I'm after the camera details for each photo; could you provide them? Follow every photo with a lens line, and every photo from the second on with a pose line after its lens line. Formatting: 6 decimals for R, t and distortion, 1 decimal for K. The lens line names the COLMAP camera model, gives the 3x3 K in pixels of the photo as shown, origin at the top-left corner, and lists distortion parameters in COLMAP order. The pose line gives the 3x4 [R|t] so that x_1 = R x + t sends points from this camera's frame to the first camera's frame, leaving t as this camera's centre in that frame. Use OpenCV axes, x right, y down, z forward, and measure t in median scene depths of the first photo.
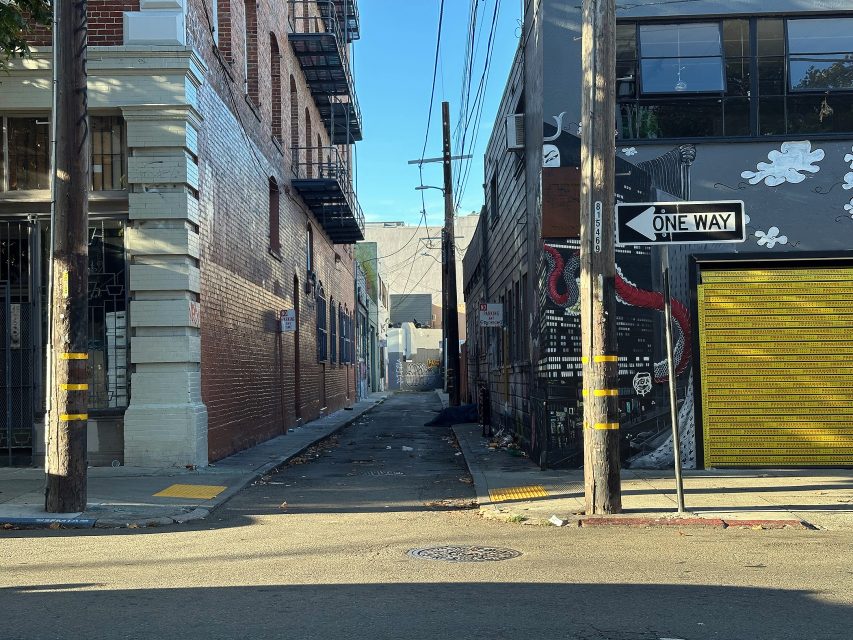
lens RADIAL K [[592.4, 0, 426.5], [0, 592.4, 320.0], [0, 0, 1]] dist [0.062631, -0.072568]
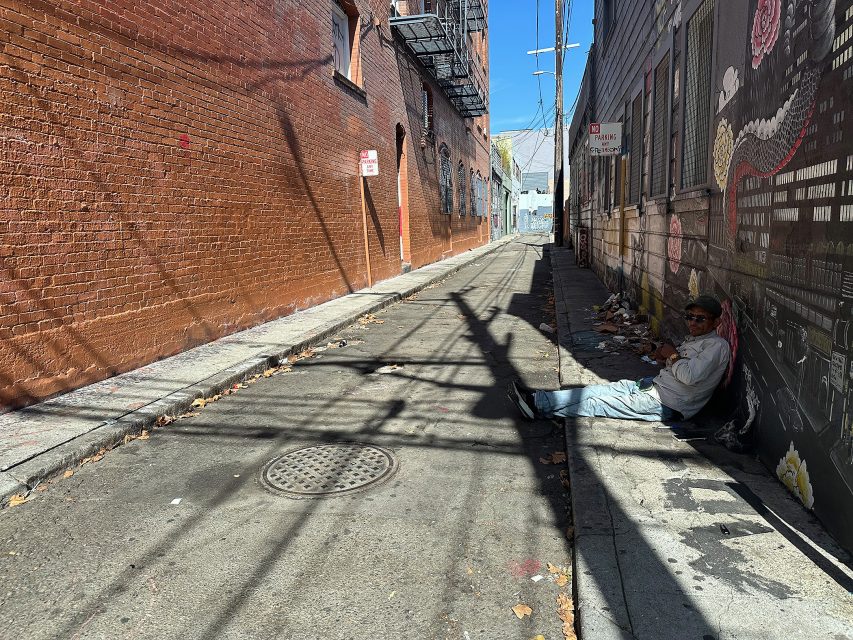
lens RADIAL K [[592.4, 0, 426.5], [0, 592.4, 320.0], [0, 0, 1]] dist [0.062631, -0.072568]
pose [[0.986280, 0.008638, -0.164856, -0.030785], [0.032902, 0.968308, 0.247581, -0.044154], [0.161771, -0.249608, 0.954739, -0.466100]]
